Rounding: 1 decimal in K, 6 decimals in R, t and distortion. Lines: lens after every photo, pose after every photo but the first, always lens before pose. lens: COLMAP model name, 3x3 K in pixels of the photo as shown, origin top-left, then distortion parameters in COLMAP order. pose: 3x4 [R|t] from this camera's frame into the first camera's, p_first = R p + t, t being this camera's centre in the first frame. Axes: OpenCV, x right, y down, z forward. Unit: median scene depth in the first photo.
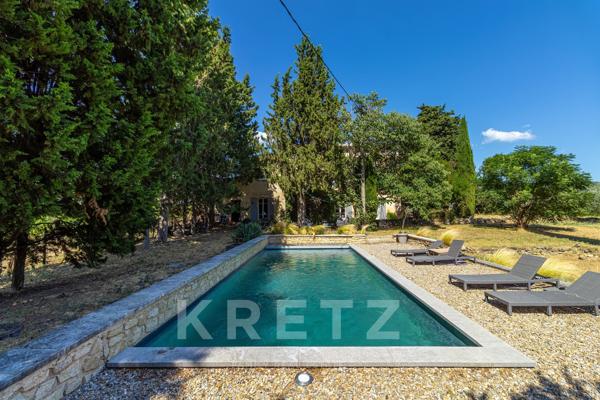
lens RADIAL K [[344.9, 0, 300.0], [0, 344.9, 200.0], [0, 0, 1]] dist [-0.000540, 0.000010]
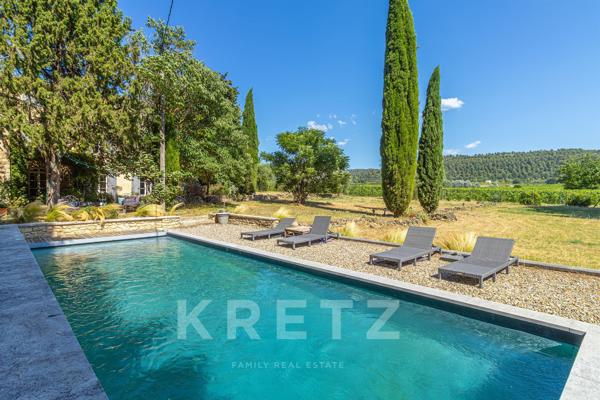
lens RADIAL K [[344.9, 0, 300.0], [0, 344.9, 200.0], [0, 0, 1]] dist [-0.000540, 0.000010]
pose [[0.719057, -0.013776, 0.694814, -0.123672], [-0.029053, 0.998334, 0.049861, 0.019016], [-0.694343, -0.056039, 0.717459, 0.251324]]
